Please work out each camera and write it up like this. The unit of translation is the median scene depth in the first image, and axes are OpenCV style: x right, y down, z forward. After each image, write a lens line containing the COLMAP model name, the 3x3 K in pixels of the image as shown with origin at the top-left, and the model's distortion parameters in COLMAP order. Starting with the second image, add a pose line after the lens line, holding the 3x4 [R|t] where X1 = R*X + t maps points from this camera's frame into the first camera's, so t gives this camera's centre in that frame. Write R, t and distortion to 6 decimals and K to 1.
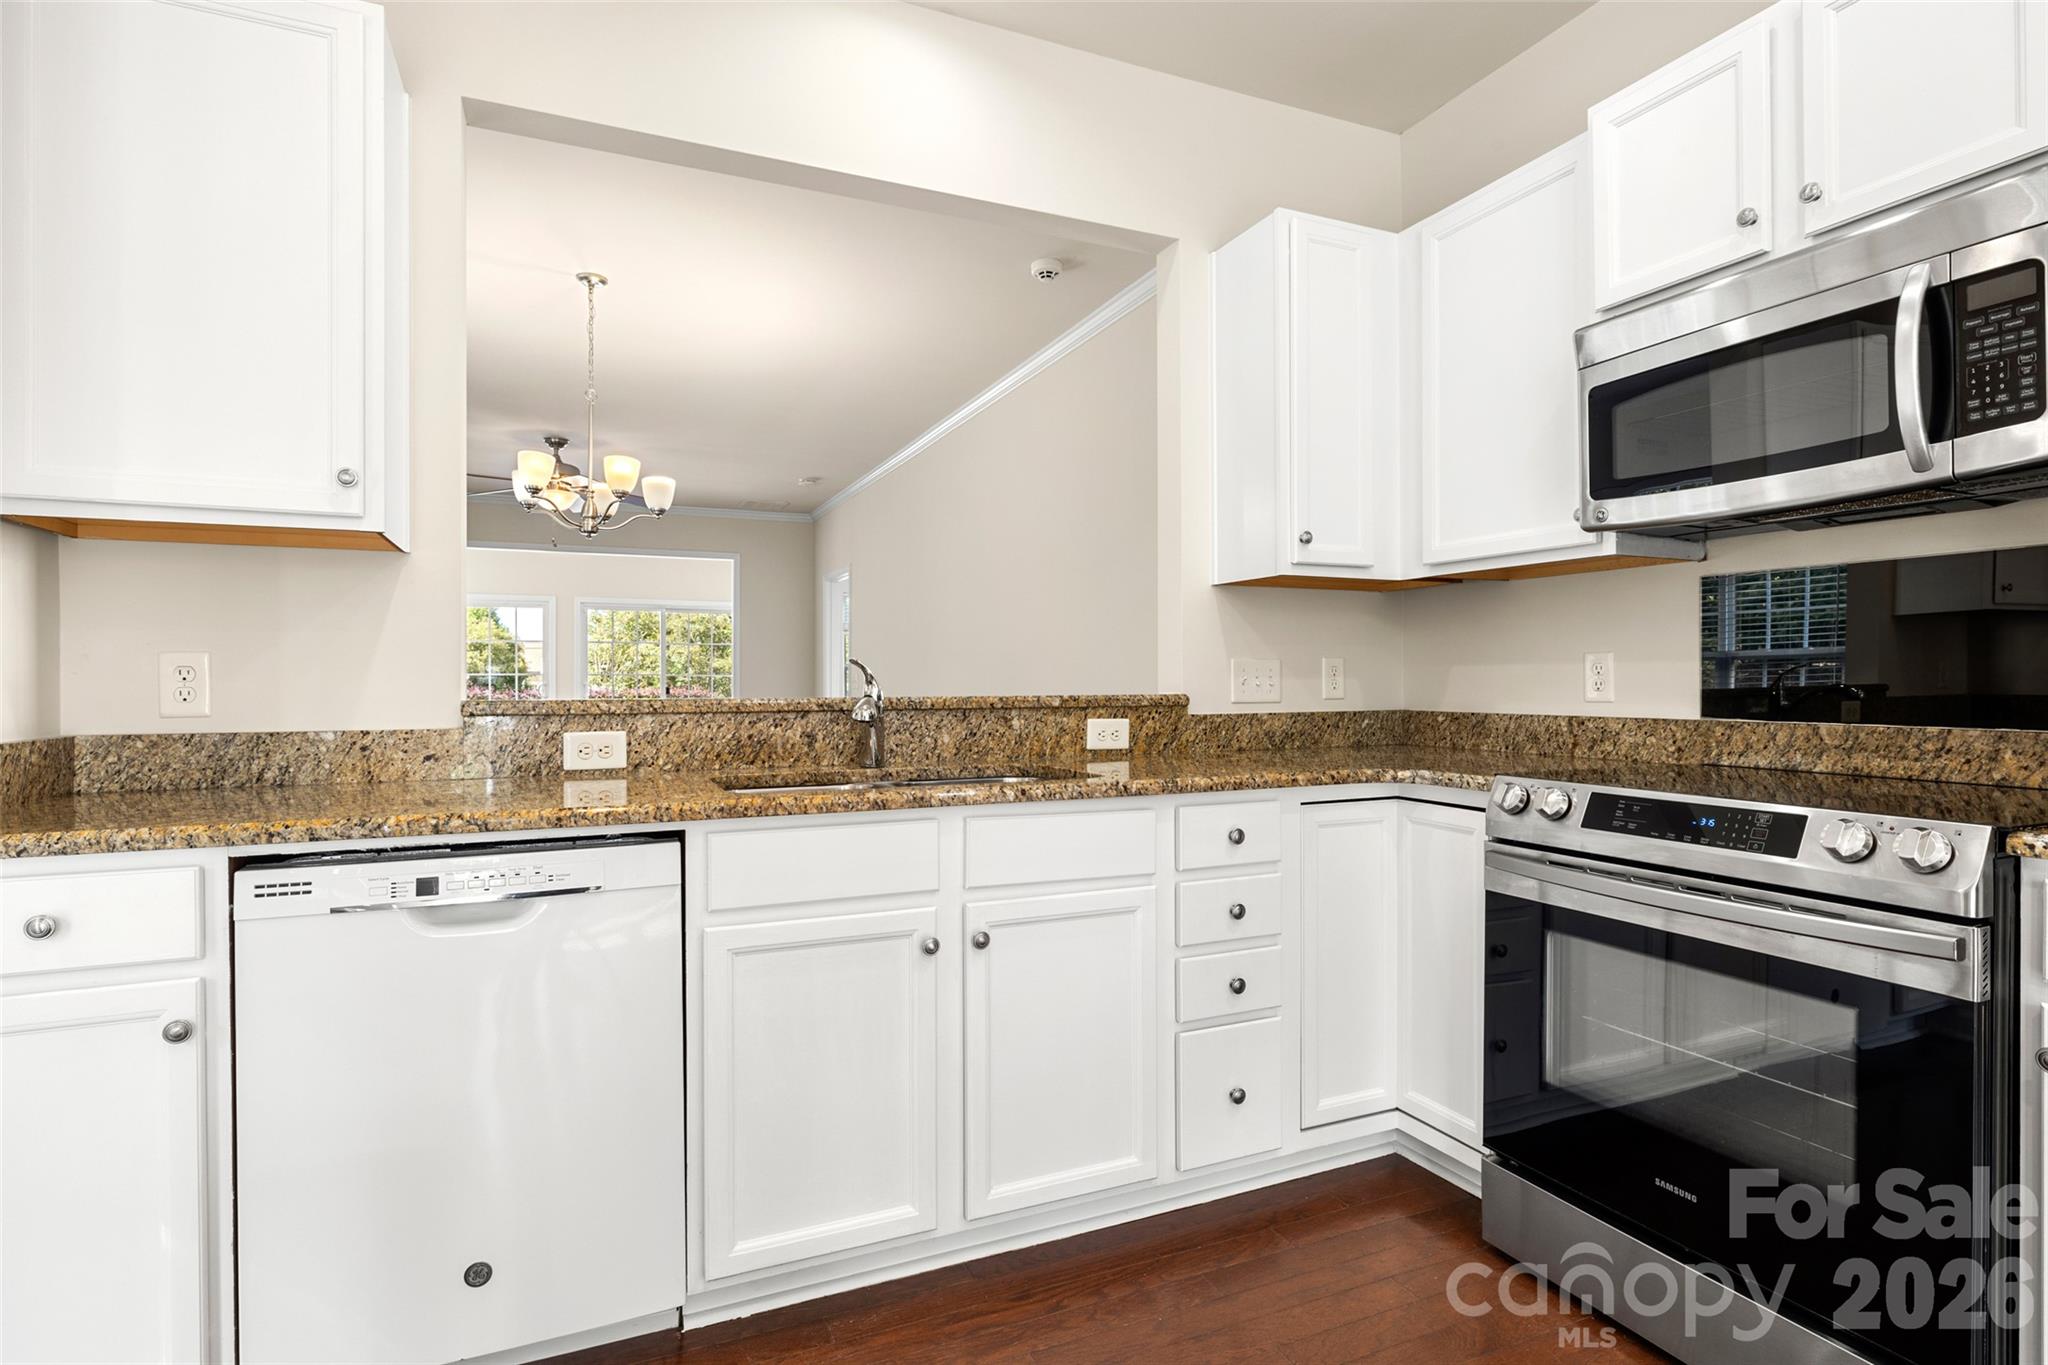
lens RADIAL K [[1017.0, 0, 1025.5], [0, 1017.0, 680.8], [0, 0, 1]] dist [-0.012547, 0.000672]
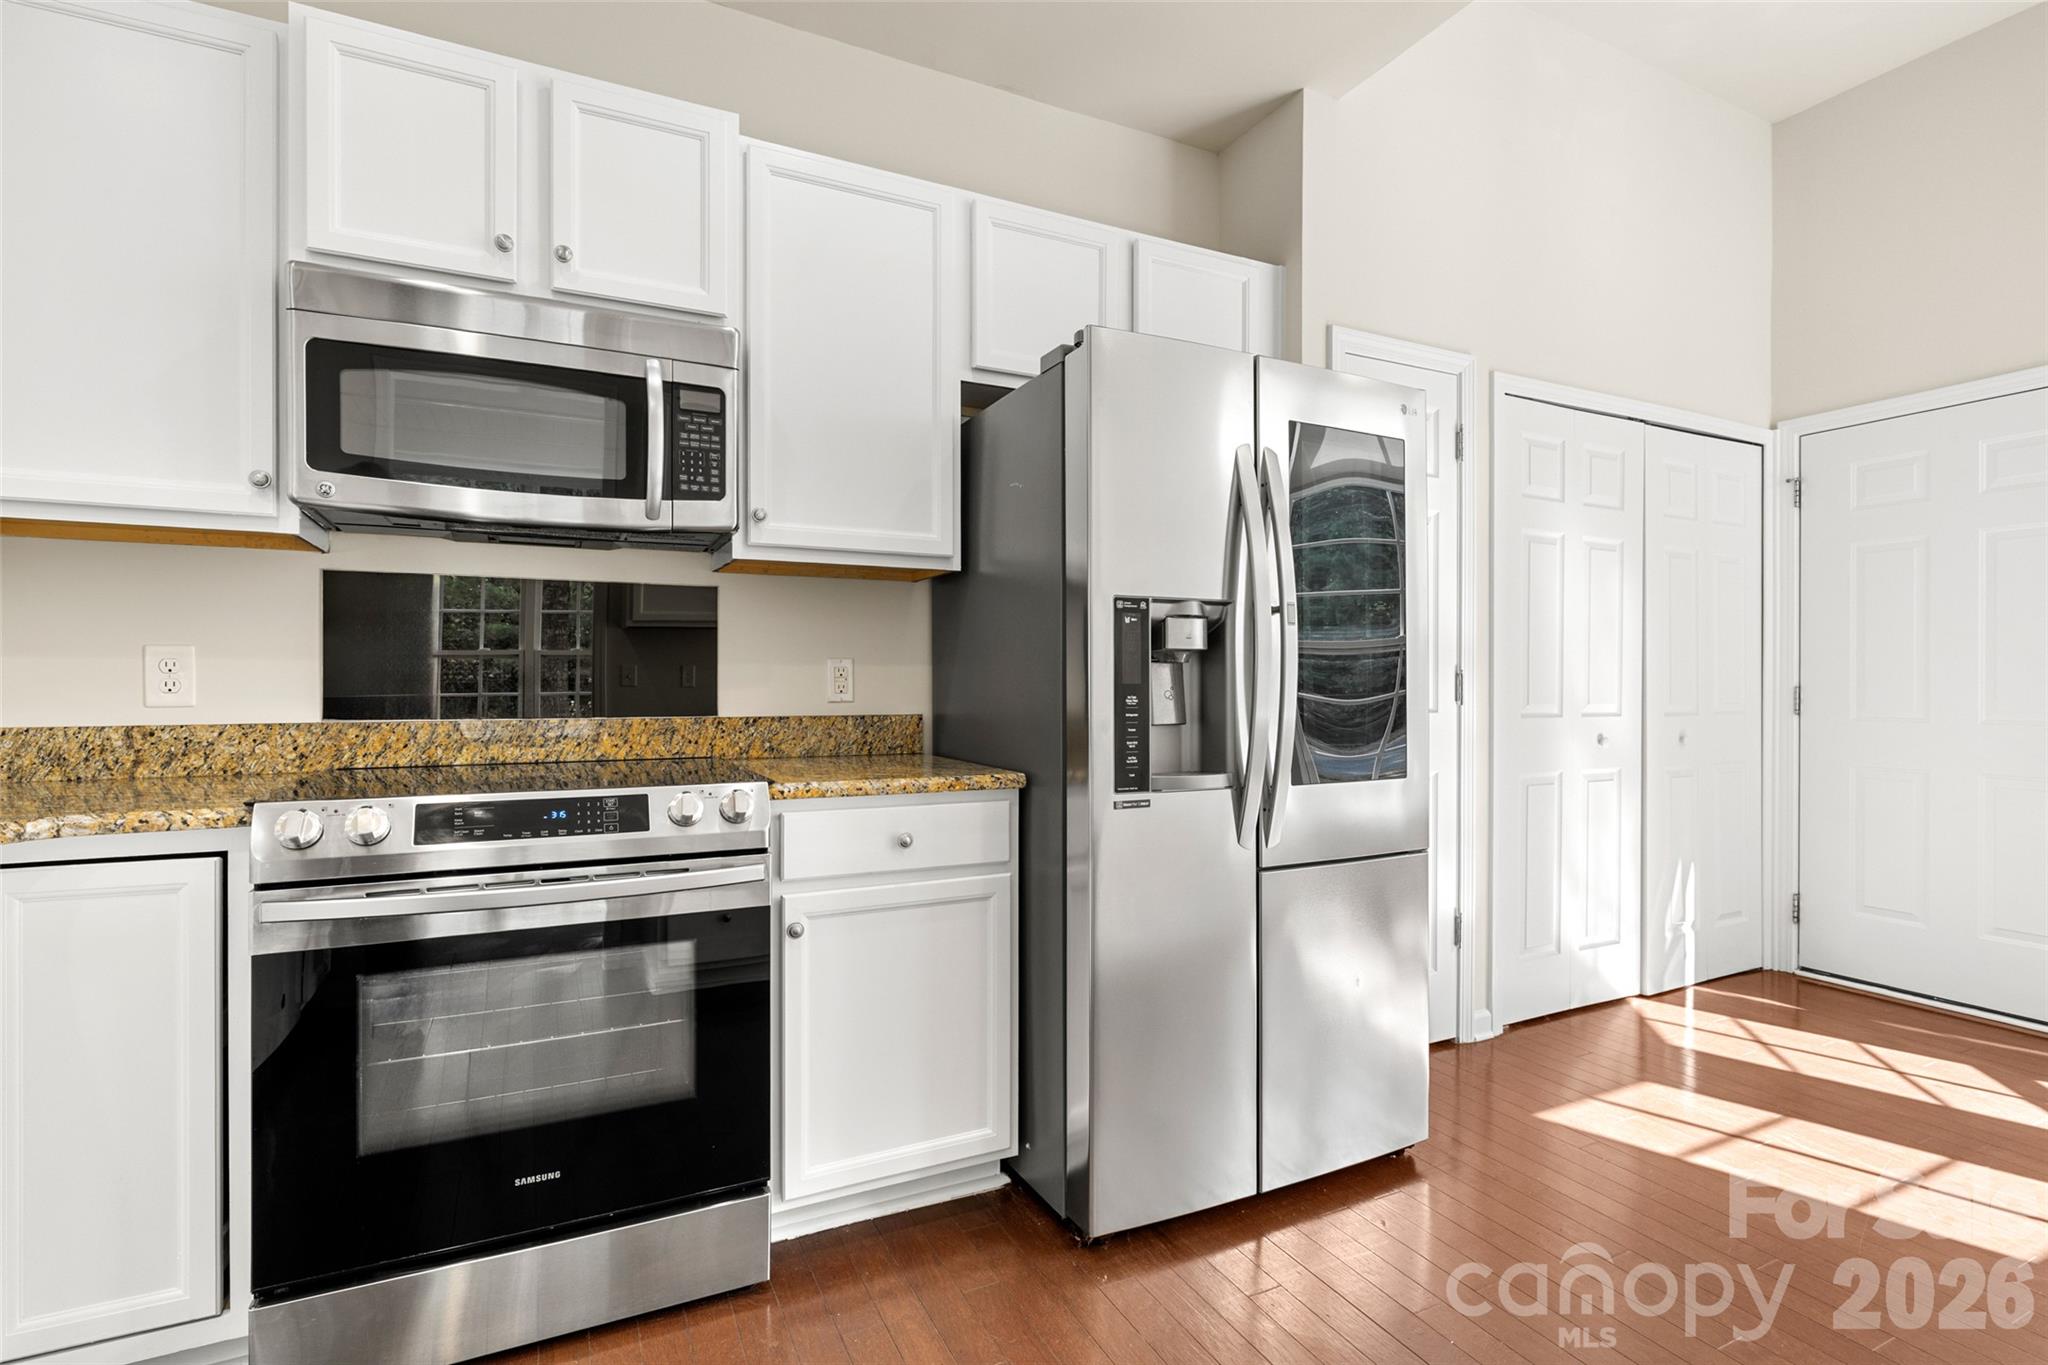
lens RADIAL K [[956.6, 0, 1018.9], [0, 956.6, 687.1], [0, 0, 1]] dist [-0.011048, -0.000330]
pose [[-0.049704, -0.004198, 0.998755, -0.263289], [-0.001504, 0.999990, 0.004128, 0.001389], [-0.998763, -0.001297, -0.049710, 0.432674]]
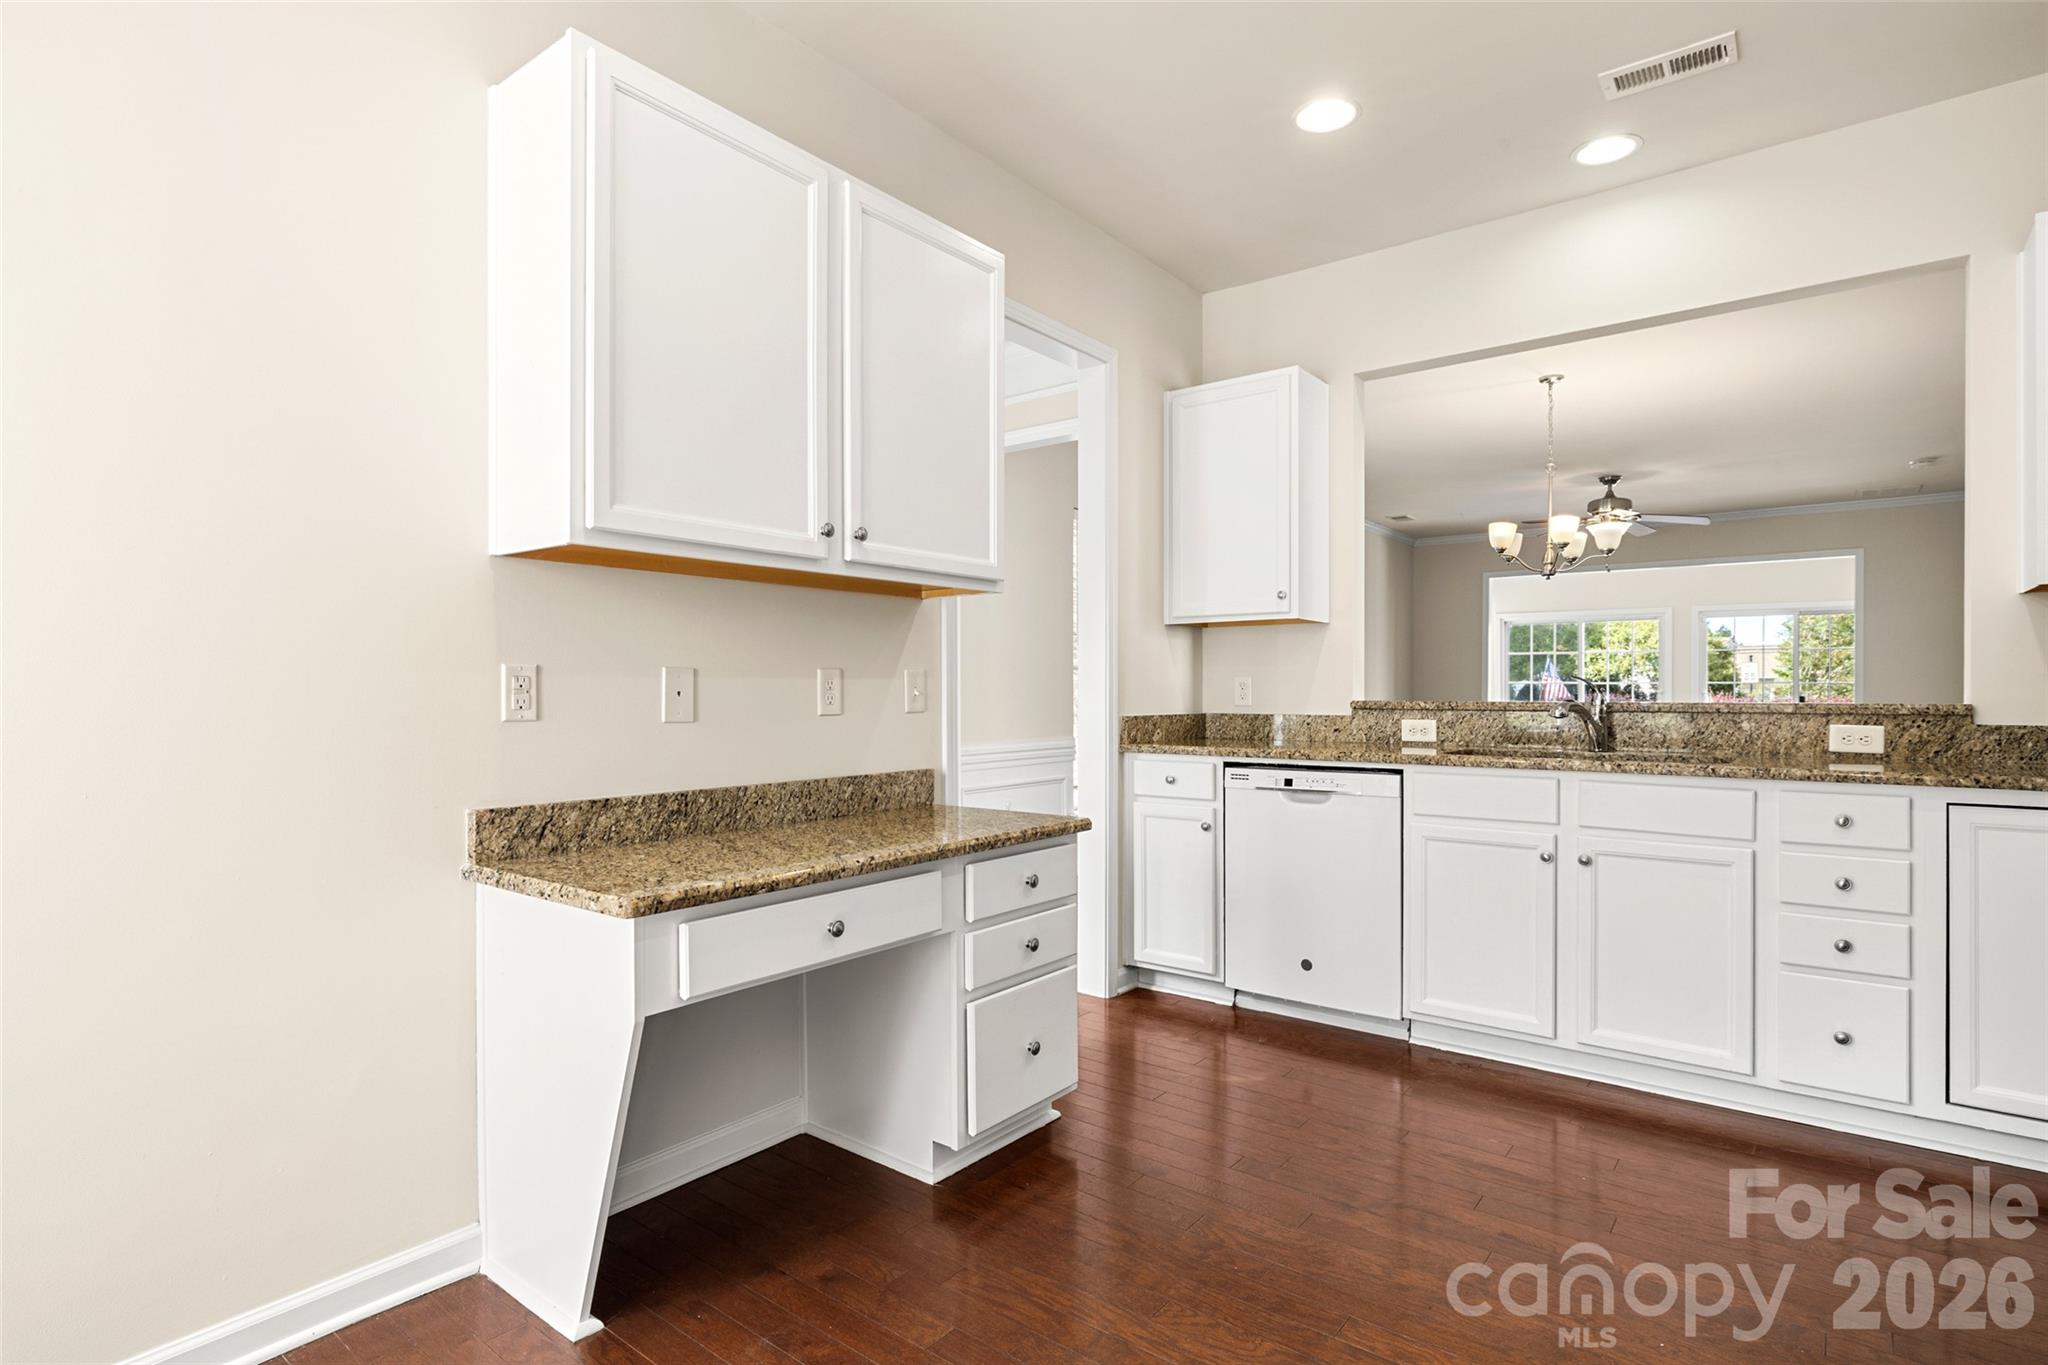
lens RADIAL K [[1017.0, 0, 1025.9], [0, 1017.0, 687.4], [0, 0, 1]] dist [-0.012547, 0.000672]
pose [[0.472507, 0.000419, -0.881327, 0.906081], [-0.000256, 1.000000, 0.000338, -0.005700], [0.881327, 0.000065, 0.472507, -0.464916]]
